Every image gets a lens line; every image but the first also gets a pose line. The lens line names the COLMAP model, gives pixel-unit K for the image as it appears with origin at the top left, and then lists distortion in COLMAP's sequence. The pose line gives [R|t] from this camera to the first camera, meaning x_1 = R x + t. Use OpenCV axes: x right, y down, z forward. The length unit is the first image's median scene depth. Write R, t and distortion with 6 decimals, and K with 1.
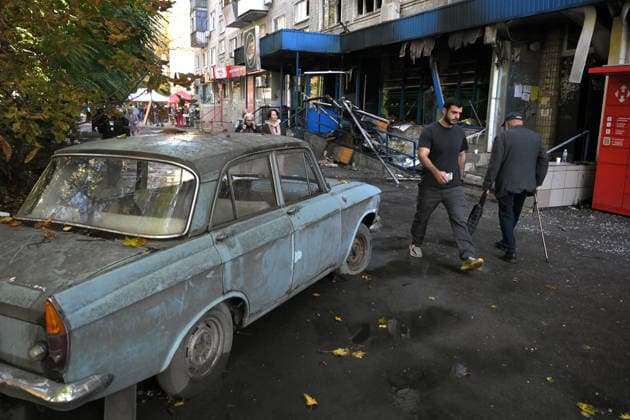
lens RADIAL K [[517.2, 0, 316.1], [0, 517.2, 209.0], [0, 0, 1]] dist [-0.012896, 0.005208]
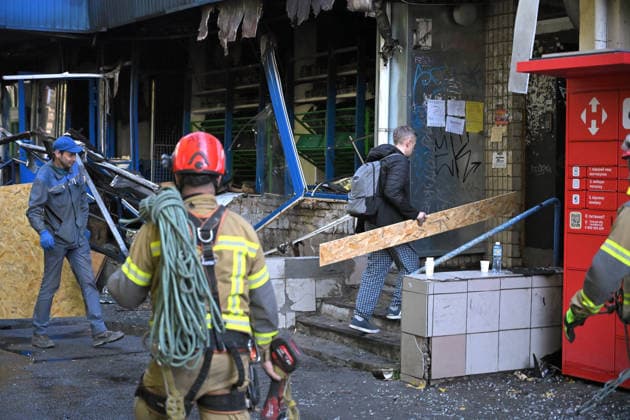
lens RADIAL K [[1244.2, 0, 299.5], [0, 1244.2, 209.2], [0, 0, 1]] dist [0.014079, 0.000000]
pose [[0.993295, -0.022803, 0.113337, 0.152834], [0.039536, 0.988248, -0.147658, 0.005410], [-0.108638, 0.151149, 0.982523, -0.021573]]
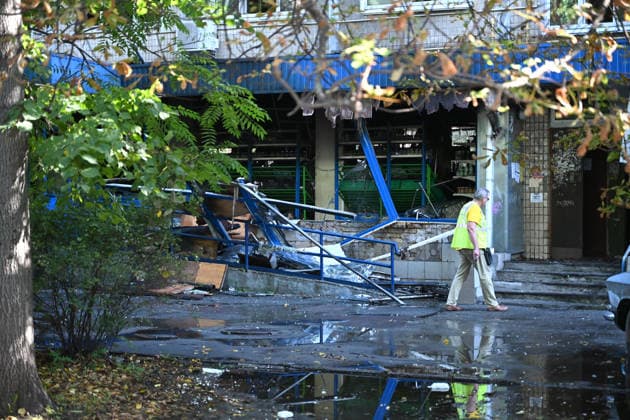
lens RADIAL K [[1244.2, 0, 313.1], [0, 1244.2, 211.1], [0, 0, 1]] dist [0.014079, 0.000000]
pose [[0.756648, -0.022657, 0.653430, -1.026853], [0.134336, 0.983464, -0.121457, 0.013574], [-0.639873, 0.179679, 0.747180, -0.170584]]
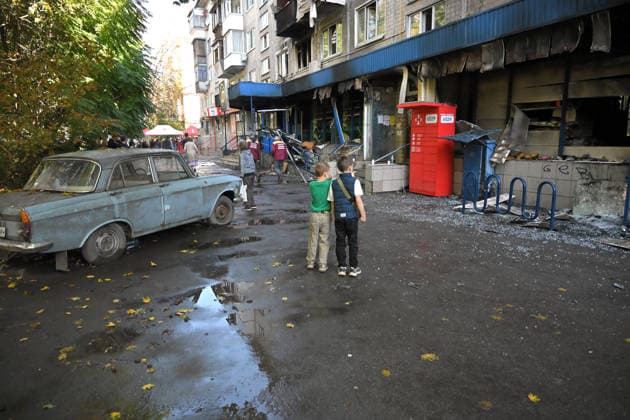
lens RADIAL K [[407.5, 0, 315.4], [0, 407.5, 212.8], [0, 0, 1]] dist [-0.028212, 0.012436]
pose [[0.999316, -0.035044, 0.011794, 0.174493], [0.035110, 0.999368, -0.005515, 0.046700], [-0.011593, 0.005925, 0.999915, -0.197770]]
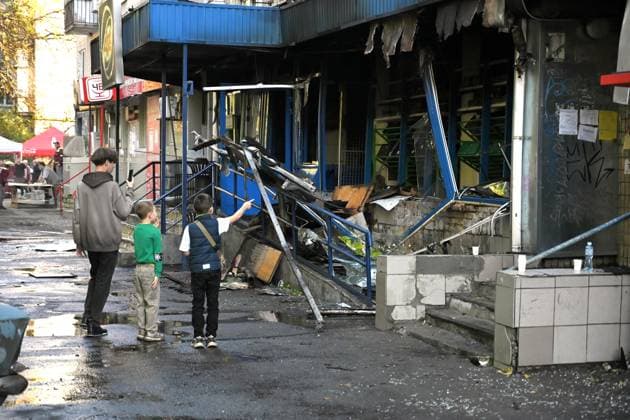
lens RADIAL K [[1242.7, 0, 314.2], [0, 1242.7, 211.7], [0, 0, 1]] dist [0.009073, 0.000000]
pose [[0.996714, -0.008237, -0.080581, 0.251827], [-0.004258, 0.988113, -0.153669, 0.025728], [0.080889, 0.153507, 0.984831, -0.114839]]
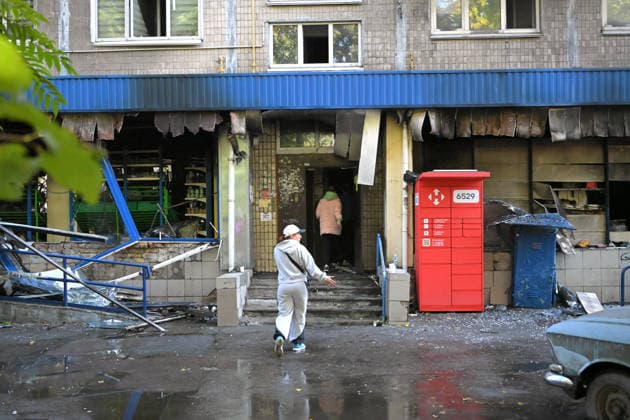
lens RADIAL K [[685.2, 0, 301.2], [0, 685.2, 208.4], [0, 0, 1]] dist [0.006269, 0.000000]
pose [[0.423512, -0.016129, 0.905747, -0.561282], [0.188595, 0.979504, -0.070741, -0.109827], [-0.886041, 0.200779, 0.417874, 0.474363]]
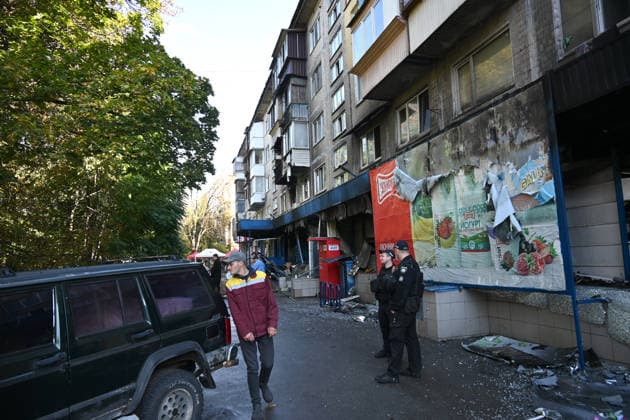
lens RADIAL K [[407.5, 0, 314.2], [0, 407.5, 212.0], [0, 0, 1]] dist [-0.028212, 0.012436]
pose [[0.991411, -0.066773, -0.112454, 0.569087], [0.030789, 0.954838, -0.295528, 0.136372], [0.127108, 0.289527, 0.948692, -0.662519]]
